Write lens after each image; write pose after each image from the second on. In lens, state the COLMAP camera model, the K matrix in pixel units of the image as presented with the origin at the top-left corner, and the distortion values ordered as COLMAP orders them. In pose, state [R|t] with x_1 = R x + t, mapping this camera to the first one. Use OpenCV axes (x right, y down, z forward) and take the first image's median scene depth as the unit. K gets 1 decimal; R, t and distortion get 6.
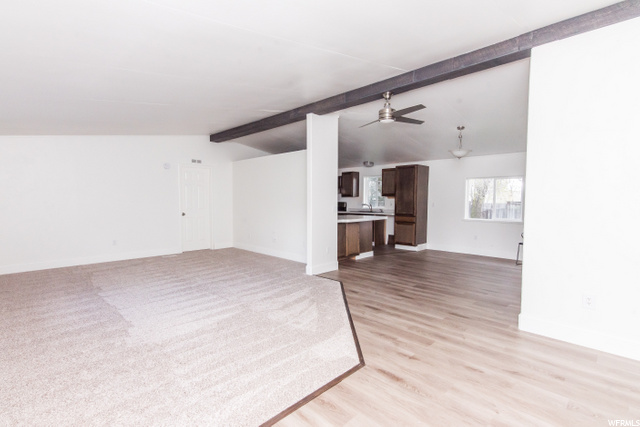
lens RADIAL K [[294.0, 0, 320.0], [0, 294.0, 213.5], [0, 0, 1]] dist [-0.000183, -0.000048]
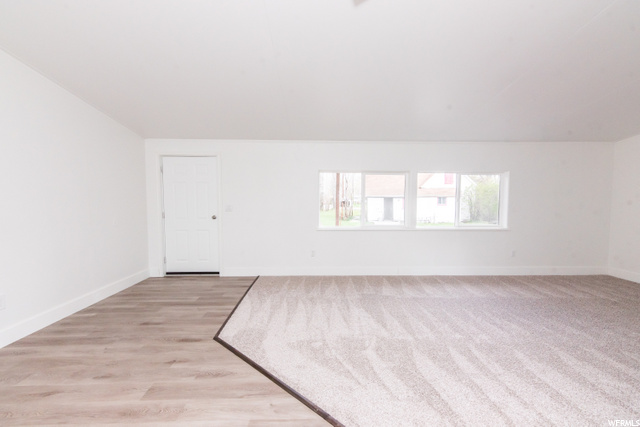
lens RADIAL K [[294.0, 0, 320.0], [0, 294.0, 213.5], [0, 0, 1]] dist [-0.000183, -0.000048]
pose [[-0.684832, -0.001311, -0.728700, 0.677144], [-0.049200, 0.997800, 0.044443, -0.067870], [0.727038, 0.066288, -0.683389, 1.951098]]
